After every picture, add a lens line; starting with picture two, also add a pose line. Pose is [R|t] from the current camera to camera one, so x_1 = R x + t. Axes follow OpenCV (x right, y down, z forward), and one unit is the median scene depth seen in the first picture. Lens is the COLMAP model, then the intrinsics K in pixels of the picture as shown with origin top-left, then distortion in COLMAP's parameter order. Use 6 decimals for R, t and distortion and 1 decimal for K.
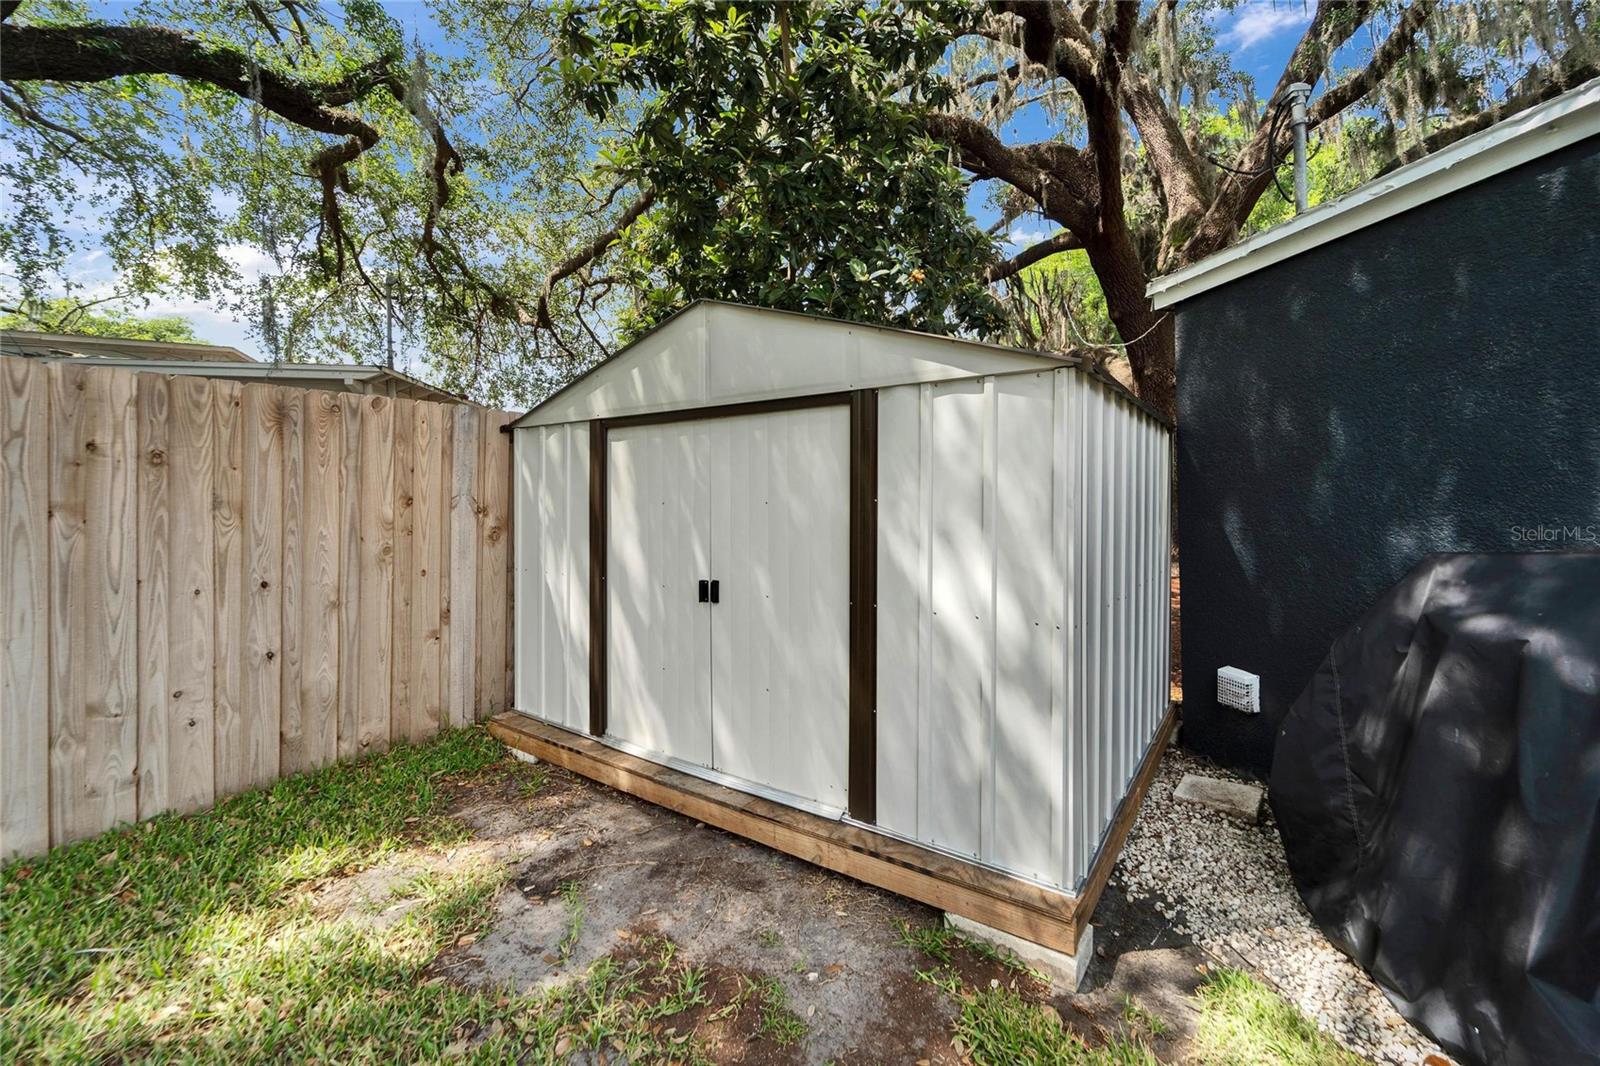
lens RADIAL K [[646.5, 0, 801.3], [0, 646.5, 501.1], [0, 0, 1]] dist [0.000256, -0.000012]
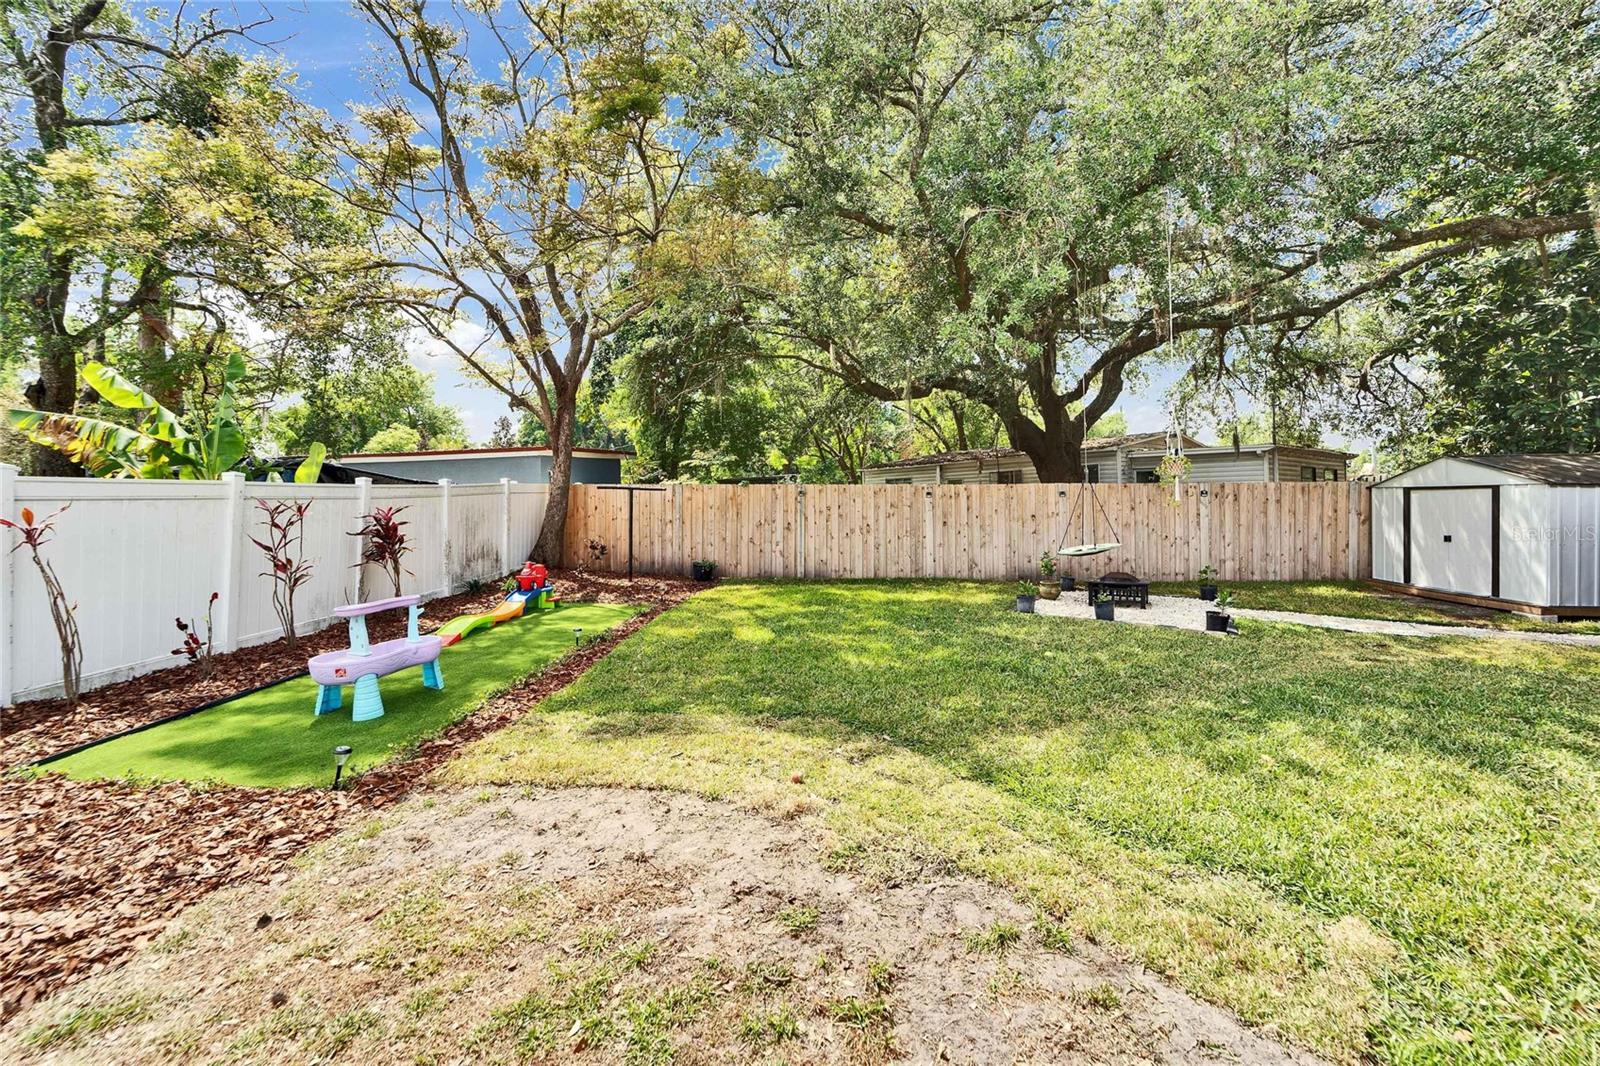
lens RADIAL K [[646.5, 0, 801.3], [0, 646.5, 501.1], [0, 0, 1]] dist [0.000256, -0.000012]
pose [[0.481804, -0.001466, -0.876278, 1.090578], [0.004610, 0.999989, 0.000862, -0.072311], [0.876267, -0.004455, 0.481806, -3.302085]]
